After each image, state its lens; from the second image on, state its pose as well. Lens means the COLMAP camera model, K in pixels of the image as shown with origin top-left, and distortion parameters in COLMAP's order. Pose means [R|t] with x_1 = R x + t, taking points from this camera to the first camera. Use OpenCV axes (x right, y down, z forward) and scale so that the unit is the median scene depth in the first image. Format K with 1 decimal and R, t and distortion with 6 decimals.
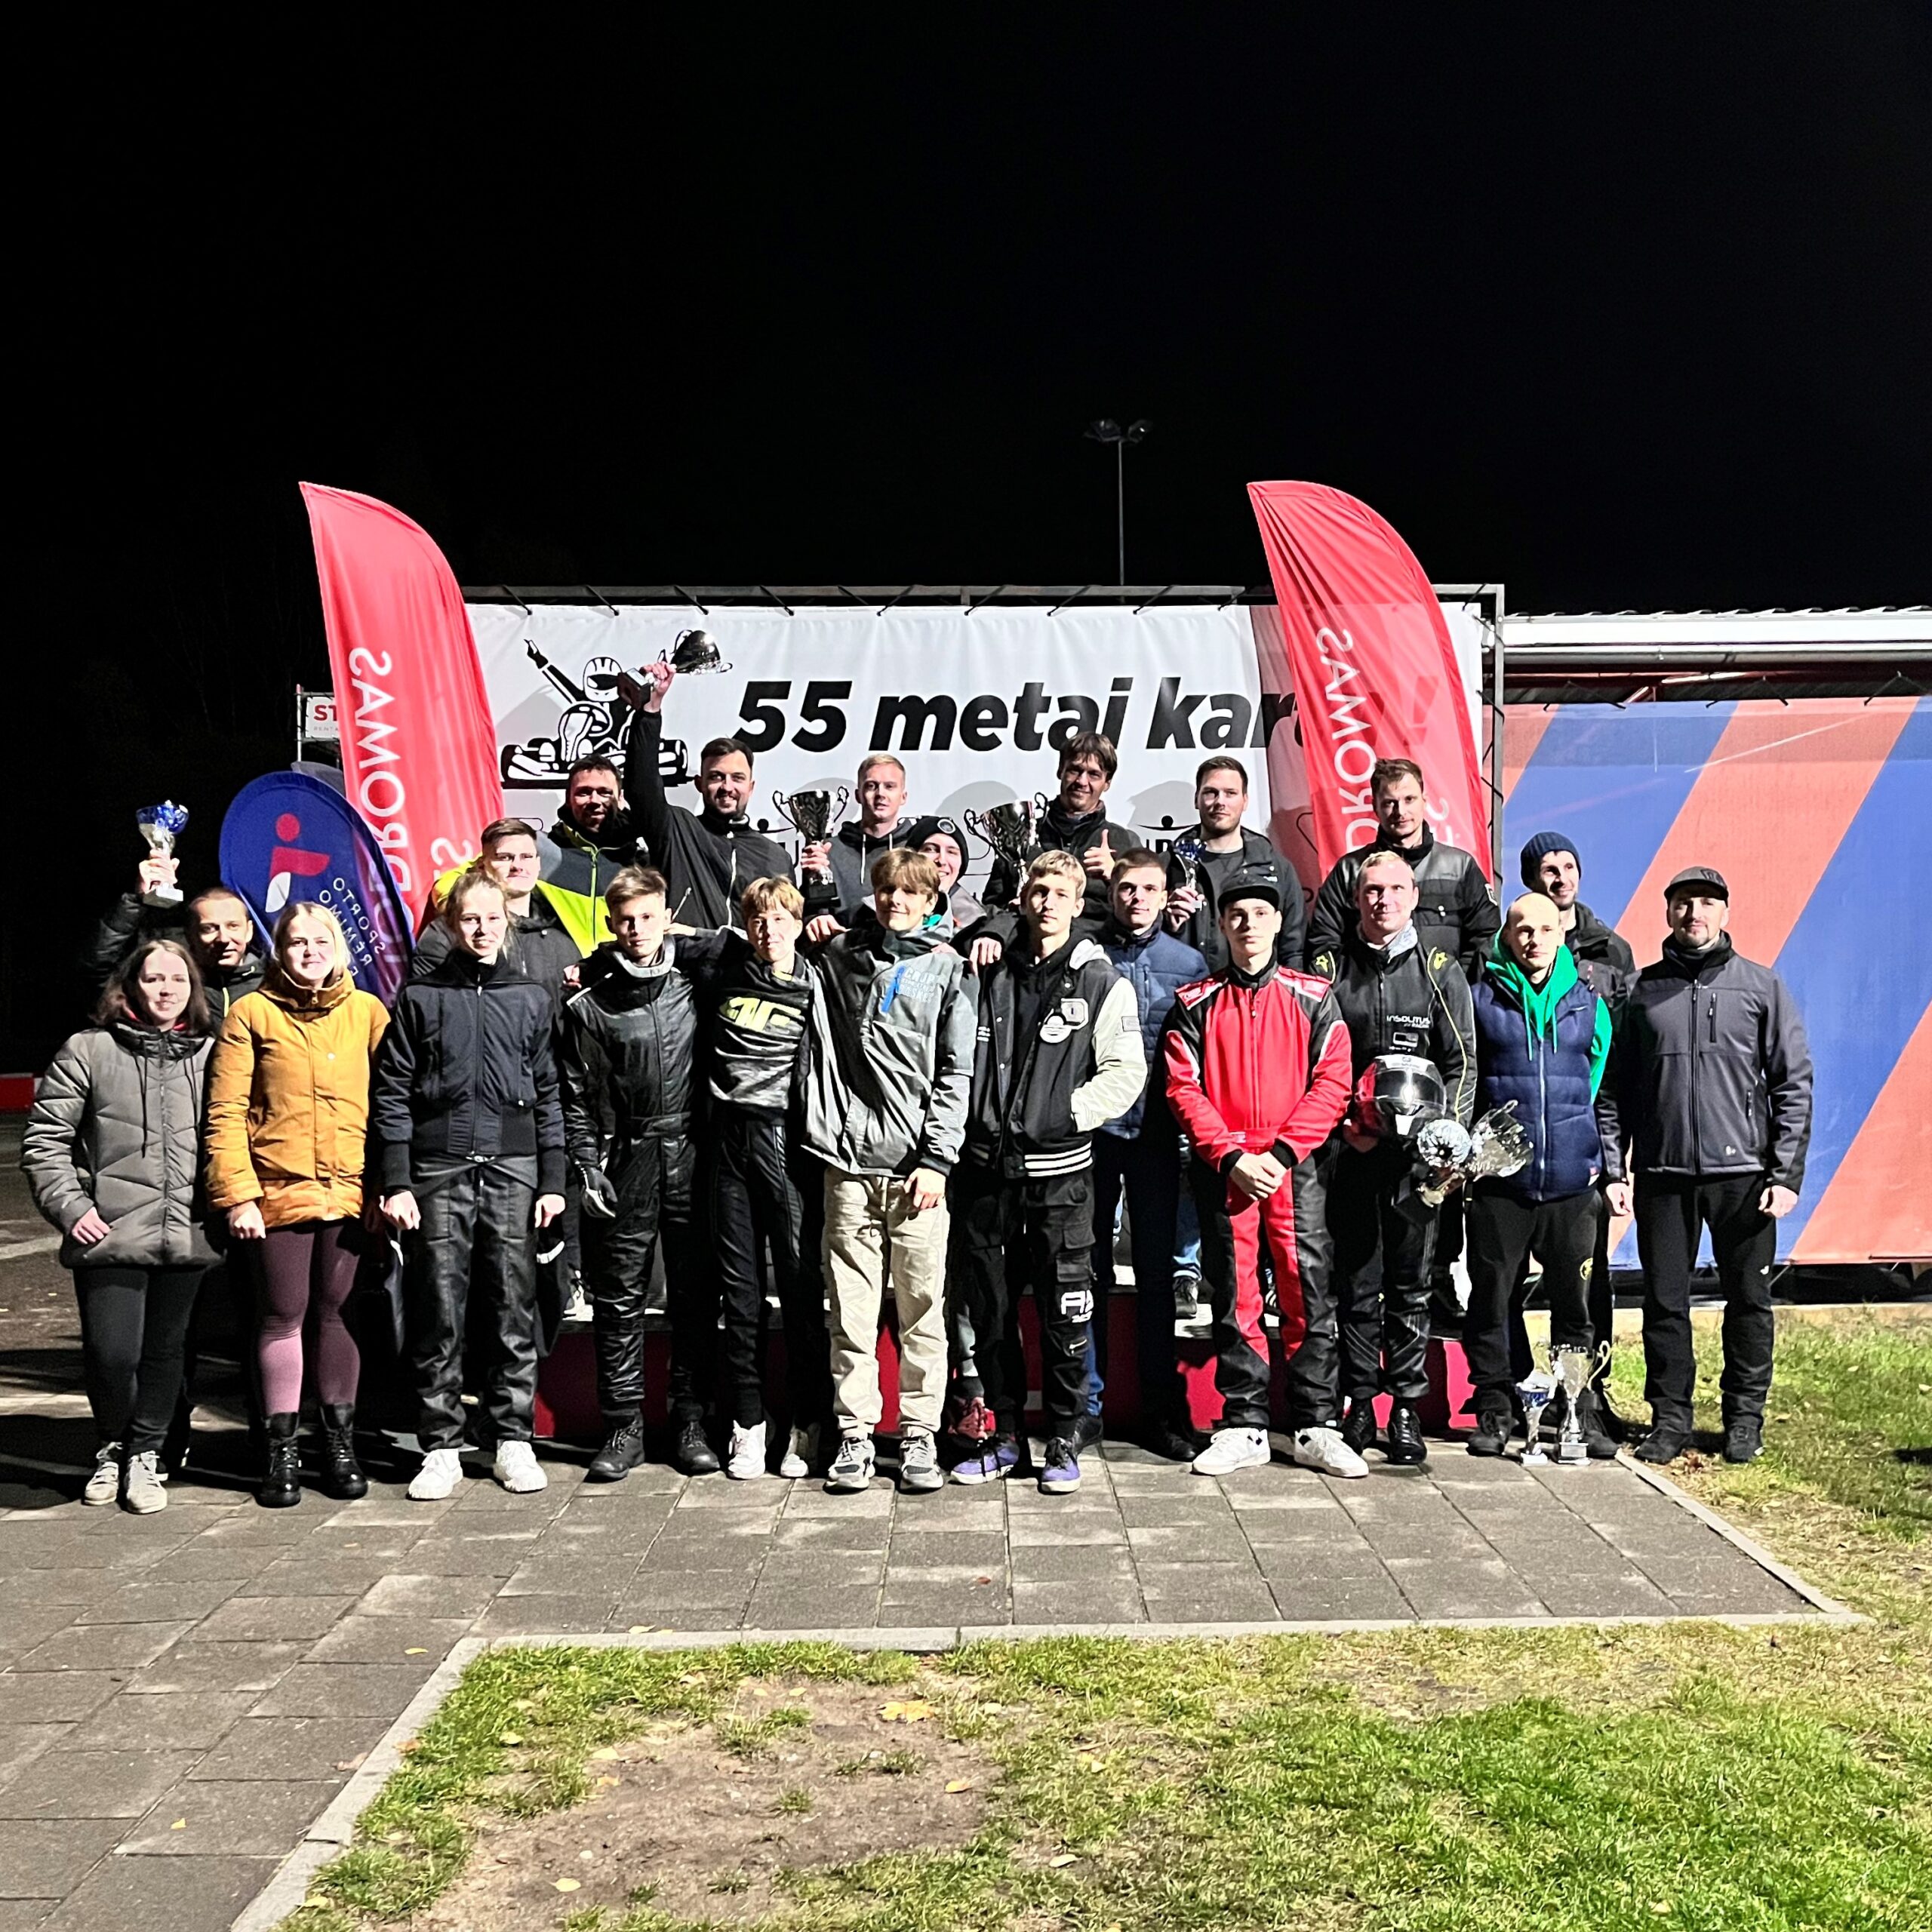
lens RADIAL K [[1959.6, 0, 1023.2], [0, 1959.6, 972.1], [0, 0, 1]] dist [0.060479, -0.005563]
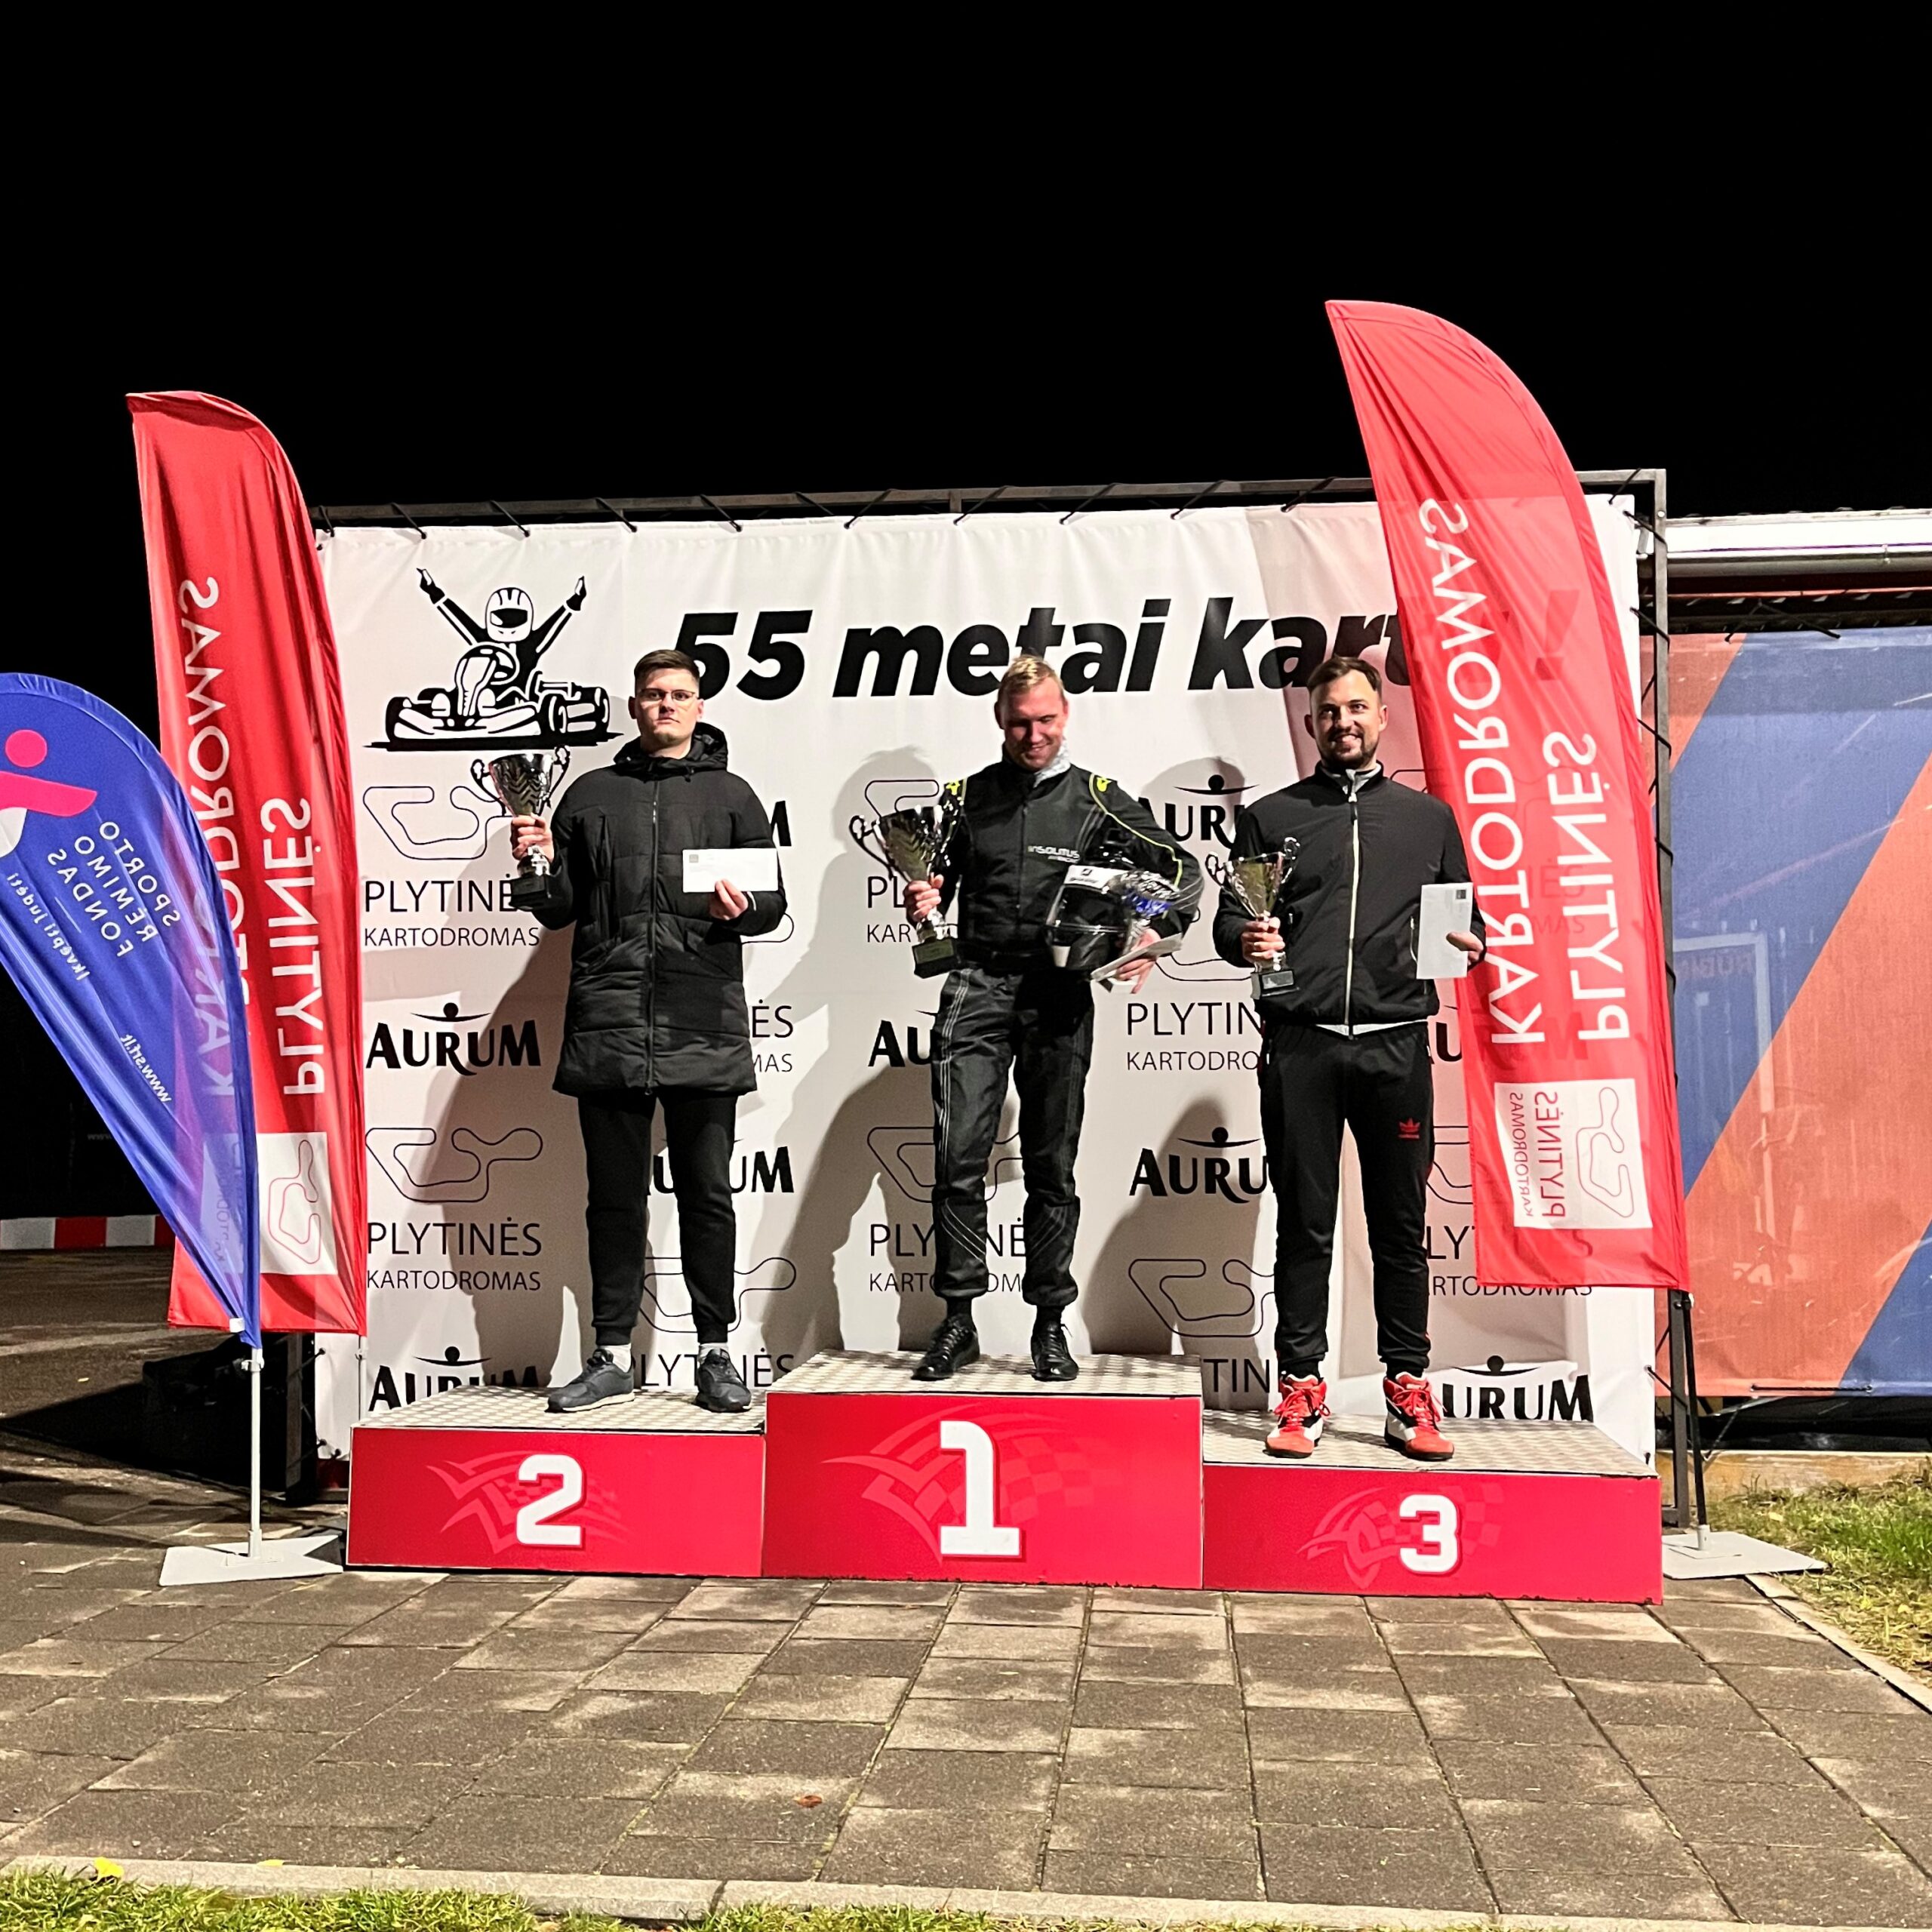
lens RADIAL K [[1957.2, 0, 966.0], [0, 1957.2, 966.0], [0, 0, 1]] dist [0.035775, 0.000508]
pose [[0.991532, -0.002279, -0.129841, 0.076843], [-0.009439, 0.995937, -0.089559, 0.065278], [0.129517, 0.090026, 0.987482, 0.239350]]
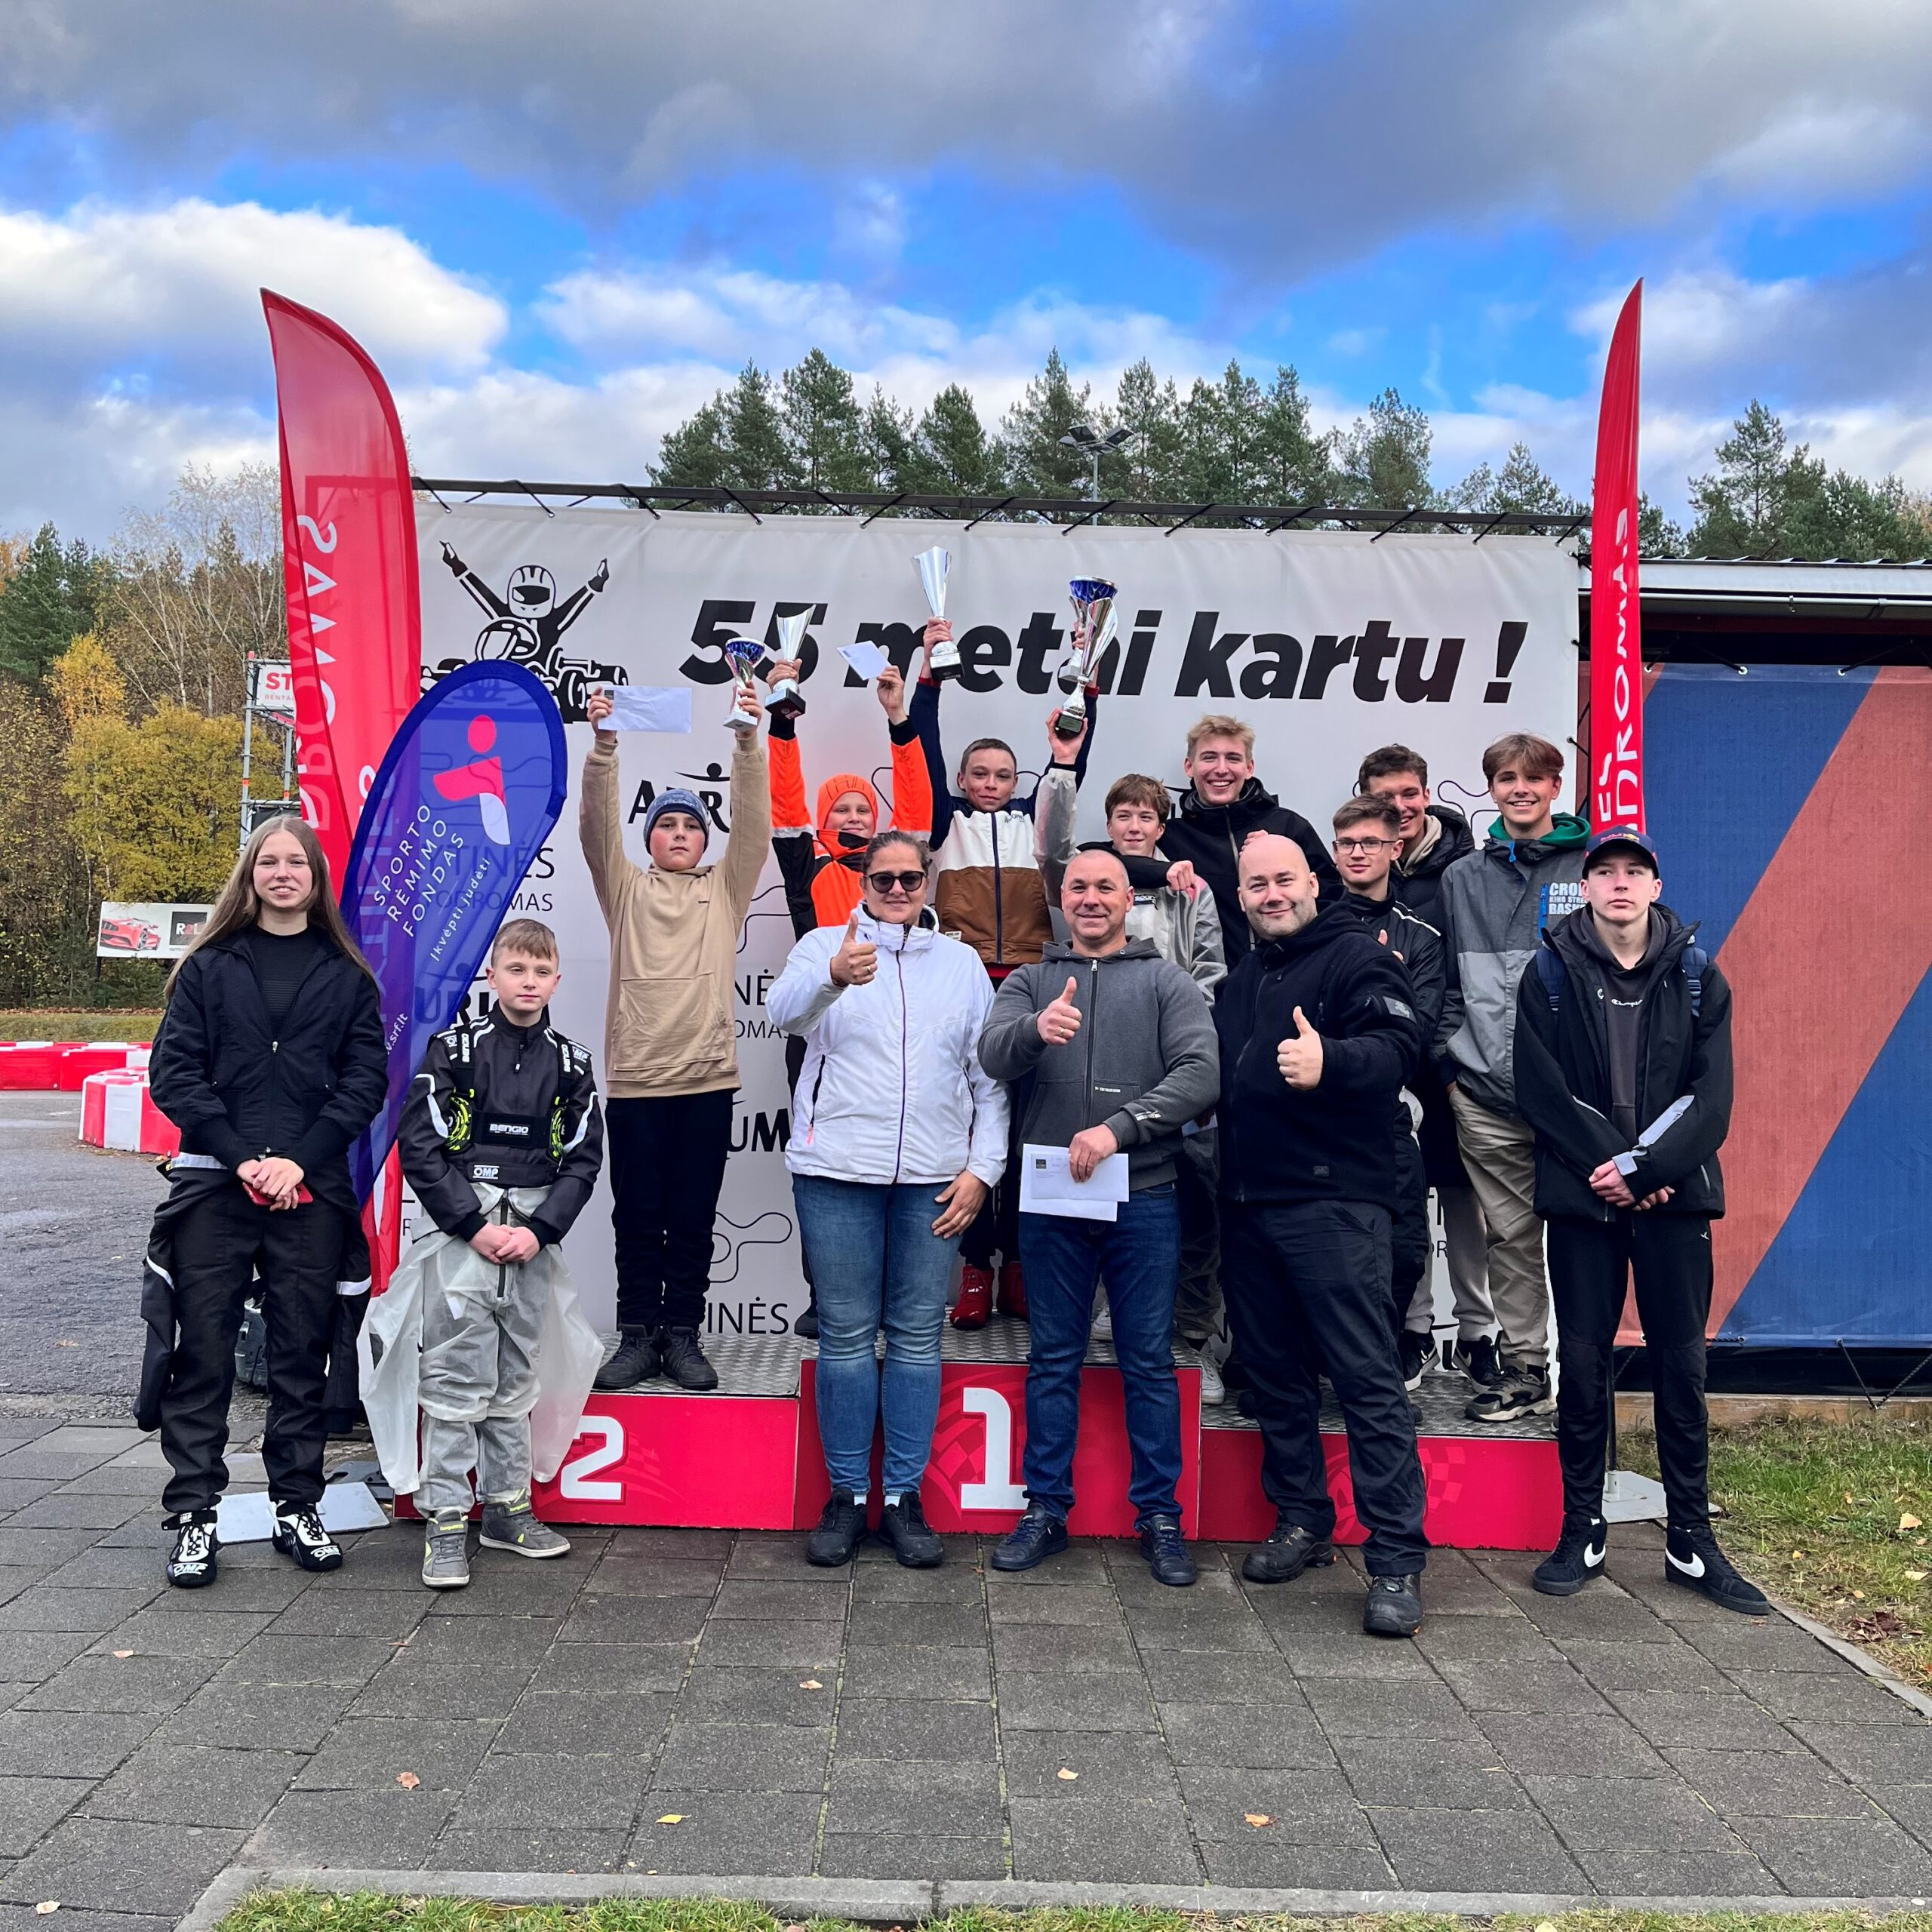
lens RADIAL K [[1921.9, 0, 952.0], [0, 1921.9, 865.3], [0, 0, 1]] dist [0.064127, -0.057193]
pose [[0.999332, 0.033678, -0.014206, -0.018431], [-0.034457, 0.997684, -0.058654, 0.009774], [0.012198, 0.059105, 0.998177, 0.186165]]
